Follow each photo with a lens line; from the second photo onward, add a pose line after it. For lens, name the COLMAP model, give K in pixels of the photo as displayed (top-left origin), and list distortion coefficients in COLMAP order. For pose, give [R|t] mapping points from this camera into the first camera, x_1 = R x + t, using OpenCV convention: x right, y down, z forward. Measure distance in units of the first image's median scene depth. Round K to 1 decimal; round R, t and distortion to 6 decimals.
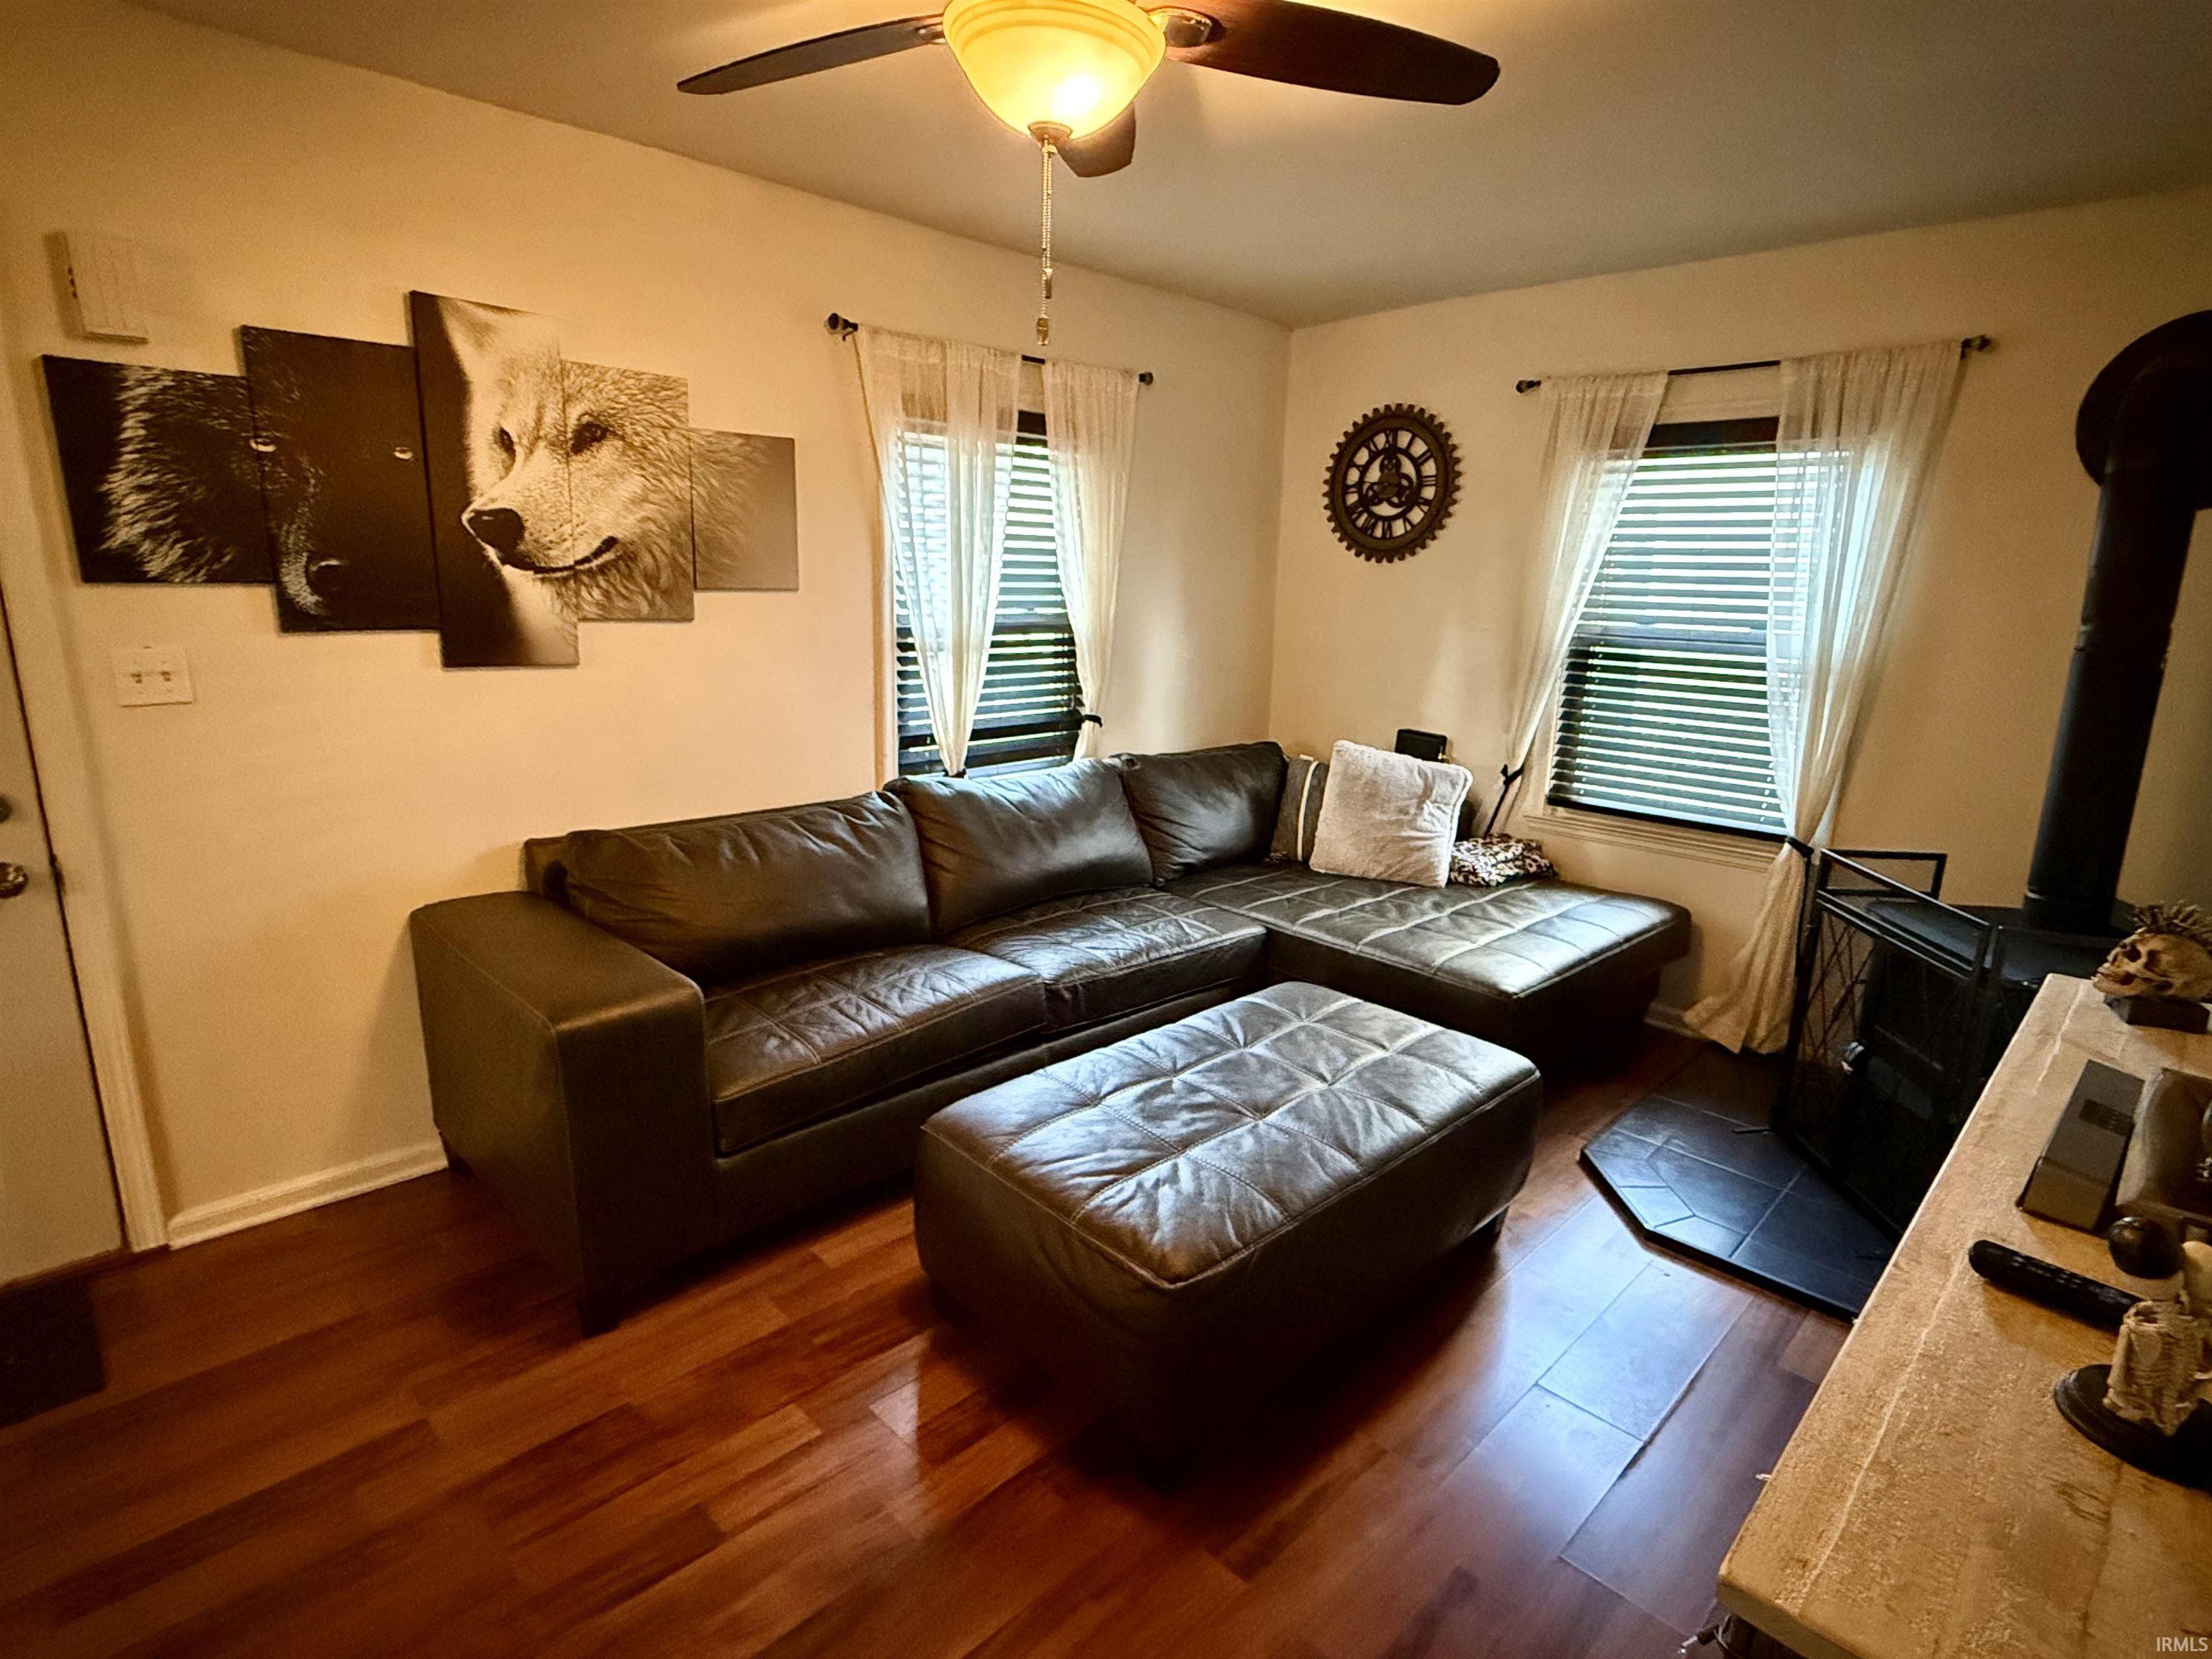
lens RADIAL K [[1137.1, 0, 1104.3], [0, 1137.1, 833.8], [0, 0, 1]] dist [-0.000298, 0.002307]
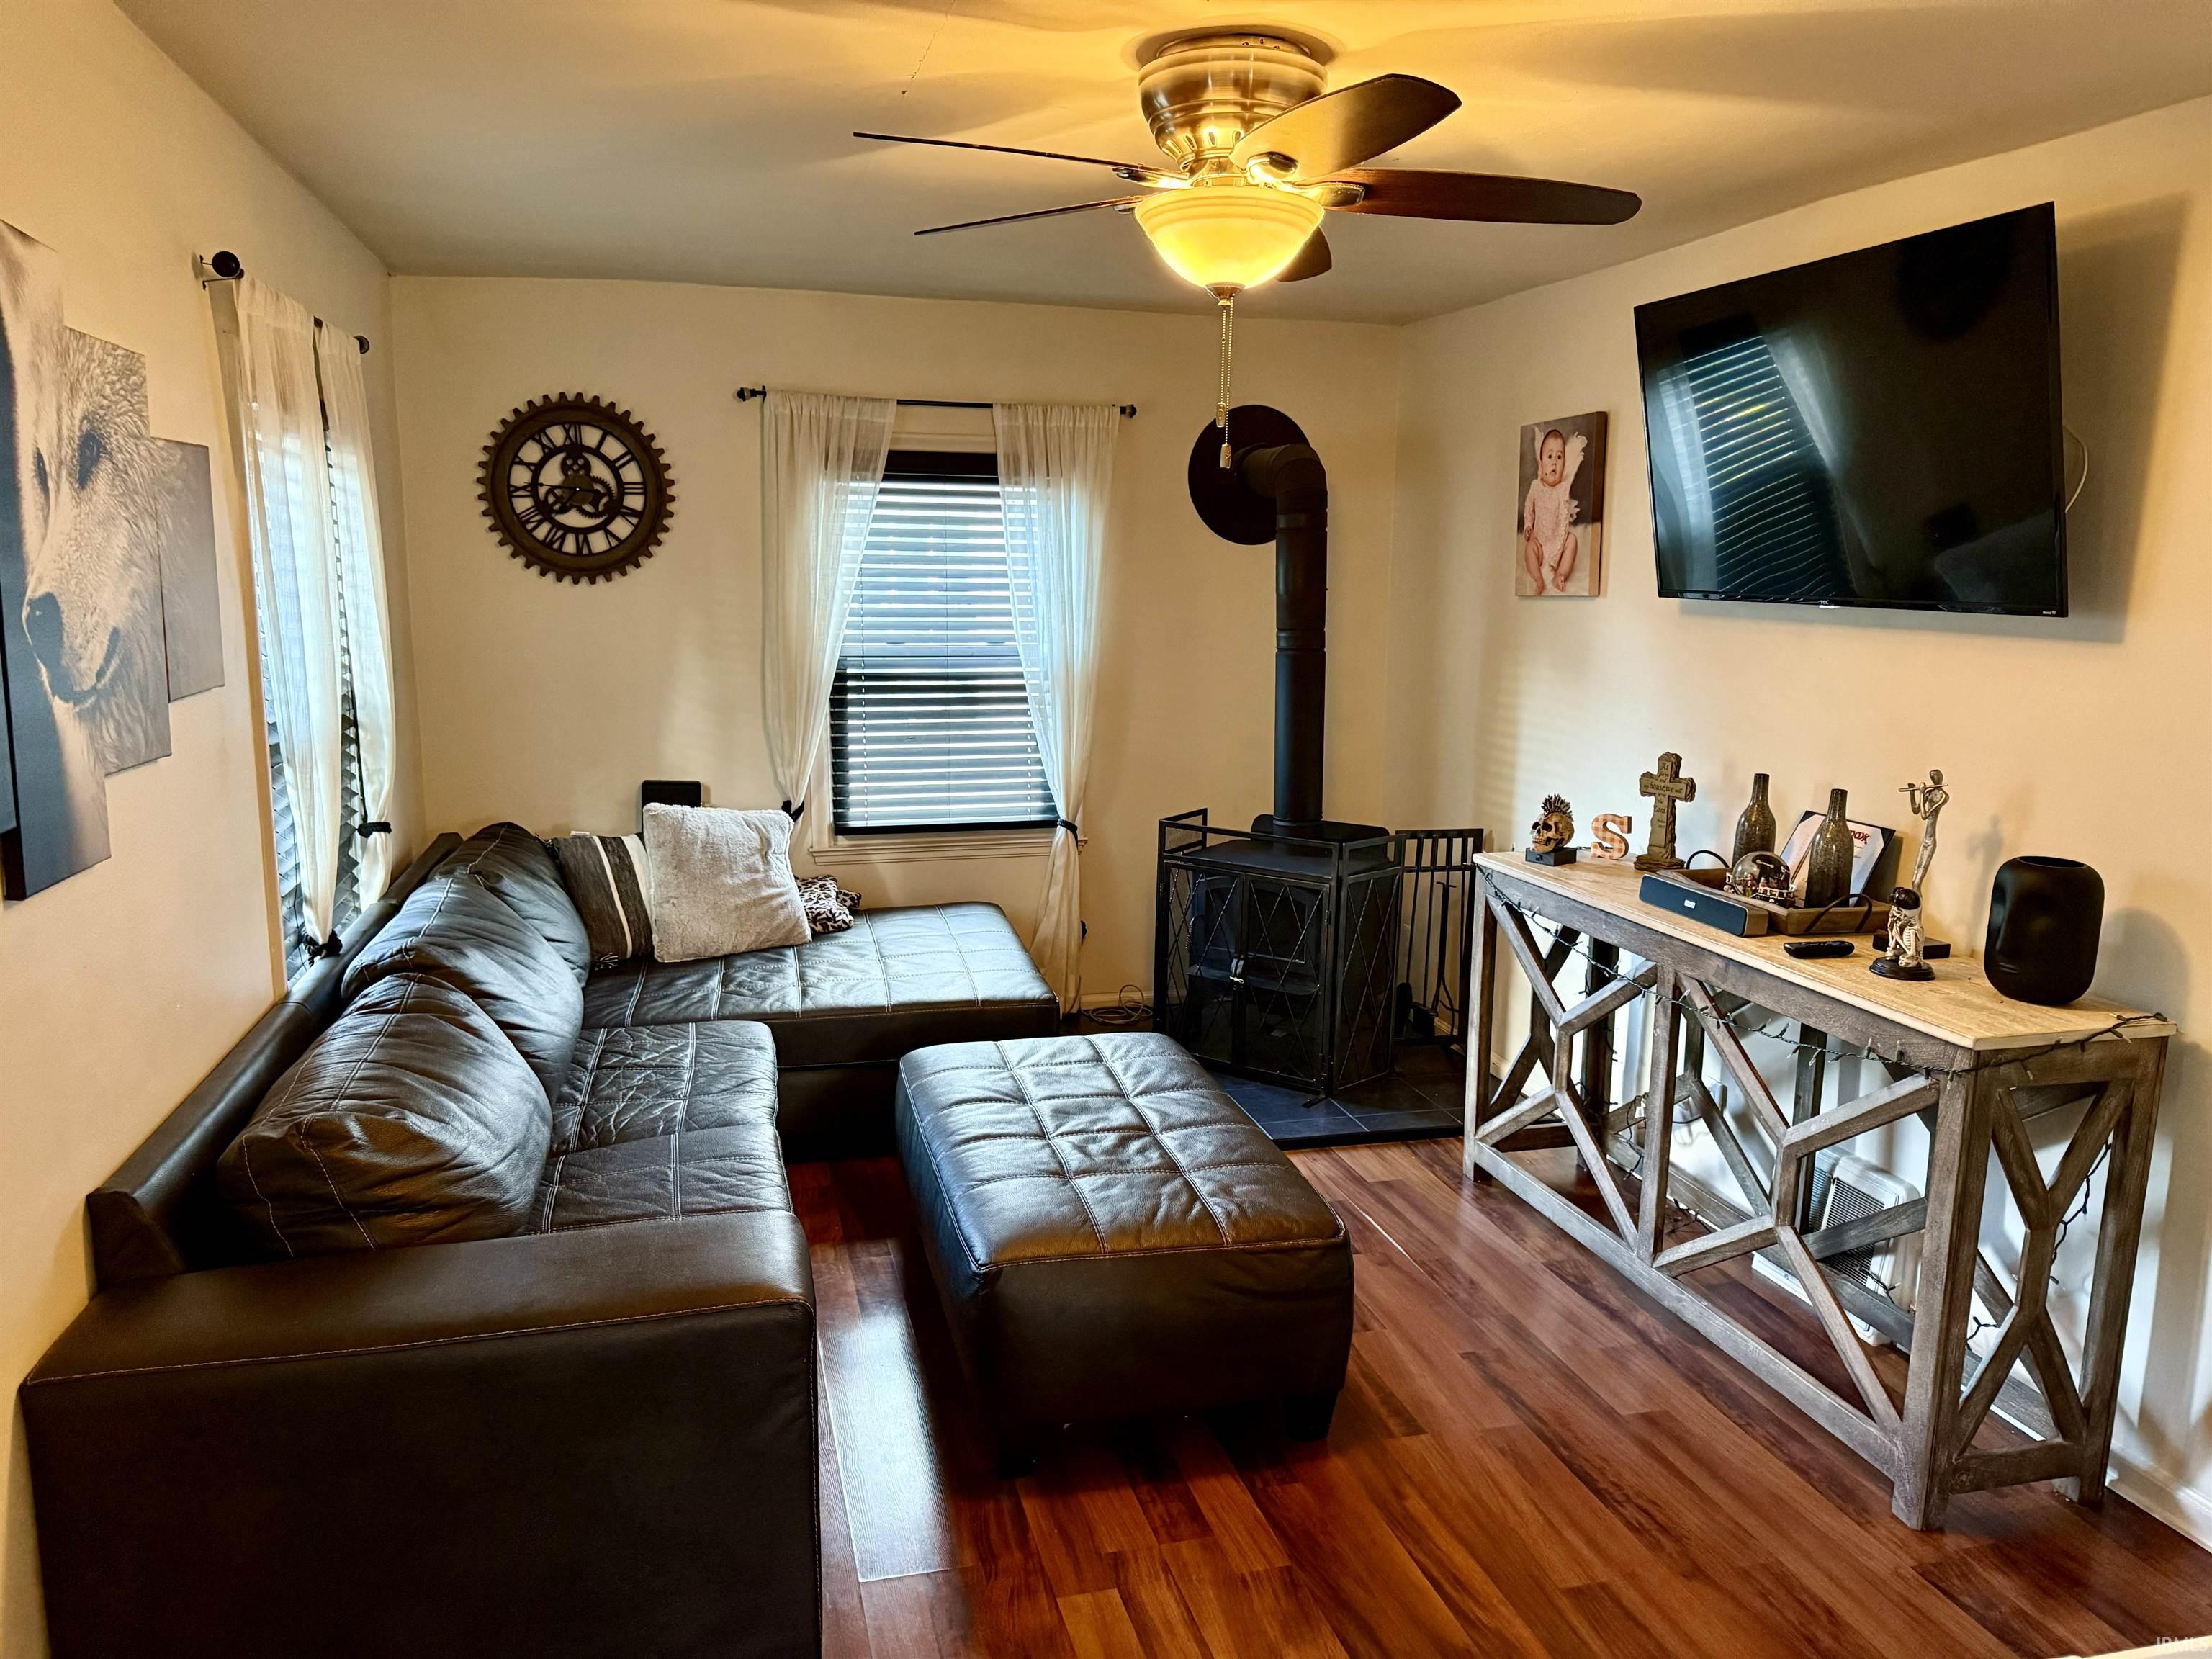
lens RADIAL K [[1557.5, 0, 1106.0], [0, 1557.5, 829.5], [0, 0, 1]] dist [0.048998, -0.000028]
pose [[0.507309, -0.168868, 0.845057, -0.589539], [0.195550, 0.977590, 0.077958, -0.086930], [-0.839284, 0.125703, 0.528962, 0.121569]]
